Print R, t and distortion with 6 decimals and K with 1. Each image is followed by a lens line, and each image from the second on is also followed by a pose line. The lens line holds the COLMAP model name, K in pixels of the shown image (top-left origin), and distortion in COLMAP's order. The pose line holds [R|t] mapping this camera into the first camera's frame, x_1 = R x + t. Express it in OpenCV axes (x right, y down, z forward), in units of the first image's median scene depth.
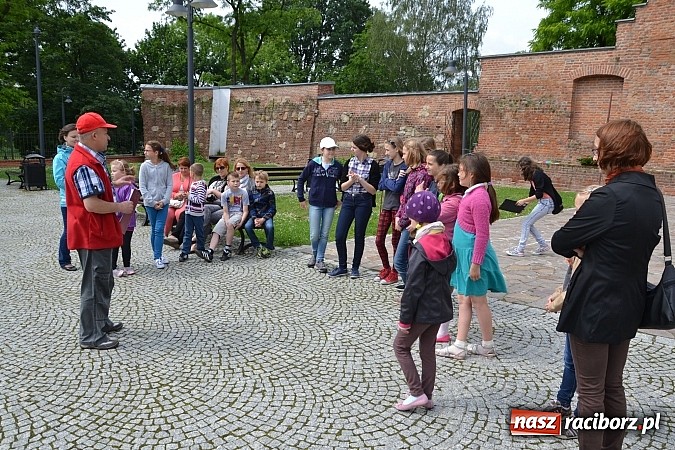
lens RADIAL K [[641.5, 0, 336.1], [0, 641.5, 235.6], [0, 0, 1]] dist [-0.130703, 0.253895]
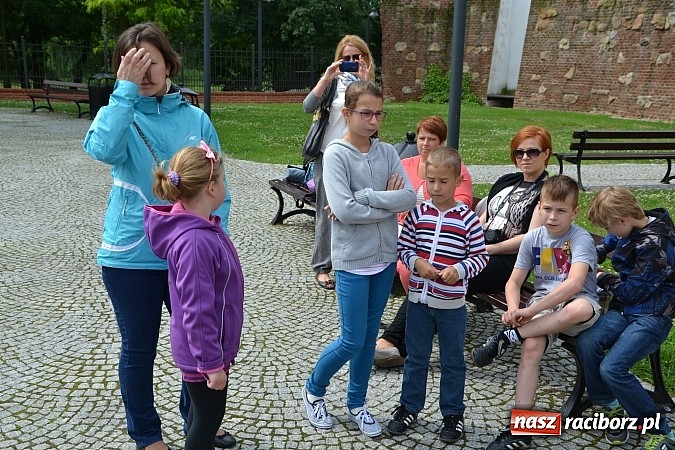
lens RADIAL K [[782.8, 0, 335.2], [0, 782.8, 231.5], [0, 0, 1]] dist [-0.009736, 0.378529]
pose [[0.928839, 0.088608, -0.359731, -0.059821], [-0.066087, 0.995032, 0.074454, -0.045139], [0.364541, -0.045382, 0.930081, 0.278026]]
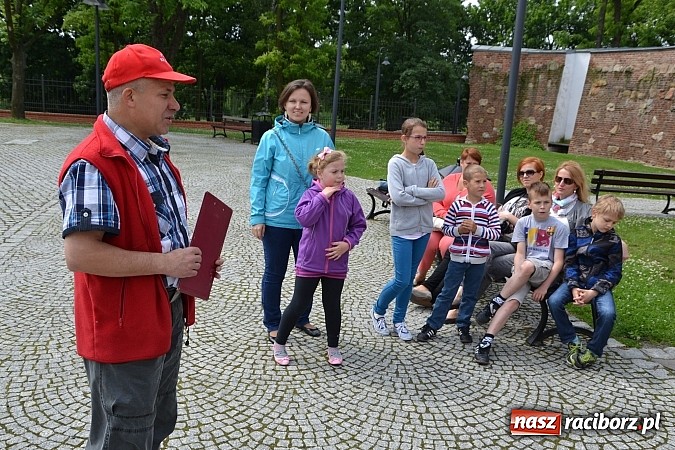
lens RADIAL K [[641.5, 0, 336.1], [0, 641.5, 235.6], [0, 0, 1]] dist [-0.130703, 0.253895]
pose [[0.851331, 0.148956, -0.503039, -0.019920], [-0.131239, 0.988827, 0.070699, -0.036325], [0.507949, 0.005830, 0.861367, 0.228756]]
